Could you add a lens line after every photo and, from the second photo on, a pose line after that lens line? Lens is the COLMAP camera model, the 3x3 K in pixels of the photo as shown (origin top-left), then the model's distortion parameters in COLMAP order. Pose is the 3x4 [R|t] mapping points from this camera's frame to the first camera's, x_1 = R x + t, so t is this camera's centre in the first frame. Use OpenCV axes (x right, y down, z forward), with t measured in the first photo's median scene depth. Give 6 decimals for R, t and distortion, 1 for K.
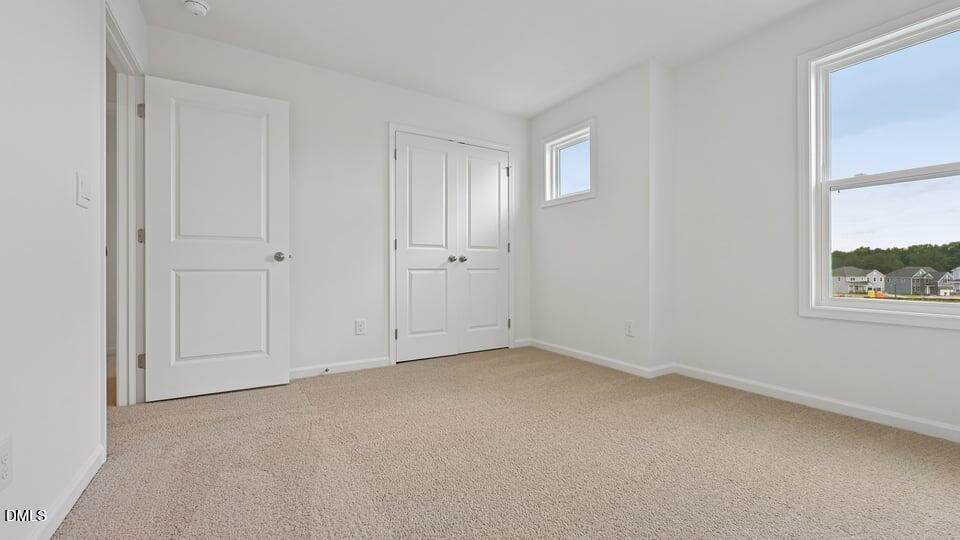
lens RADIAL K [[384.2, 0, 472.2], [0, 384.2, 264.3], [0, 0, 1]] dist [-0.000316, -0.000179]
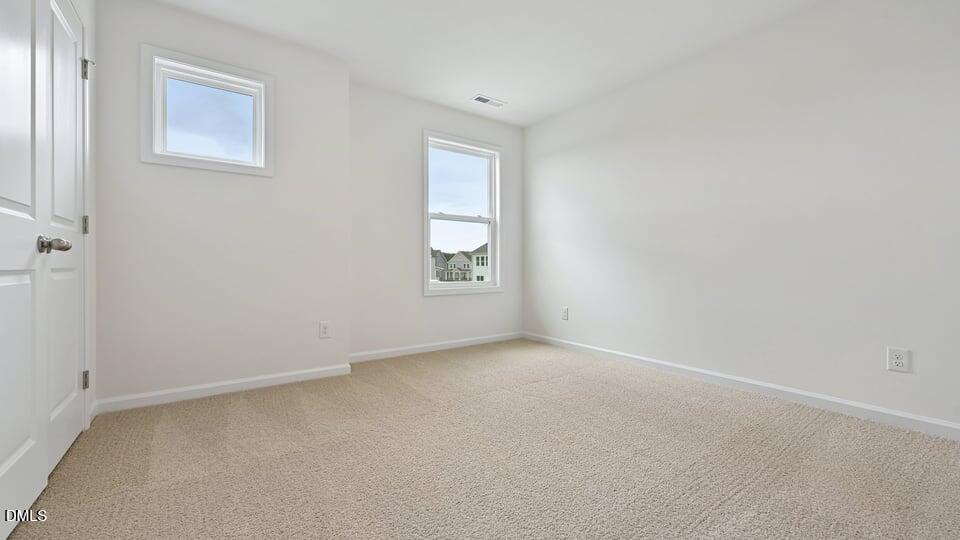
lens RADIAL K [[384.2, 0, 471.2], [0, 384.2, 264.2], [0, 0, 1]] dist [-0.000316, -0.000179]
pose [[-0.053114, 0.000109, 0.998588, -0.469163], [-0.012535, 0.999921, -0.000776, 0.000882], [-0.998510, -0.012559, -0.053109, 0.592924]]
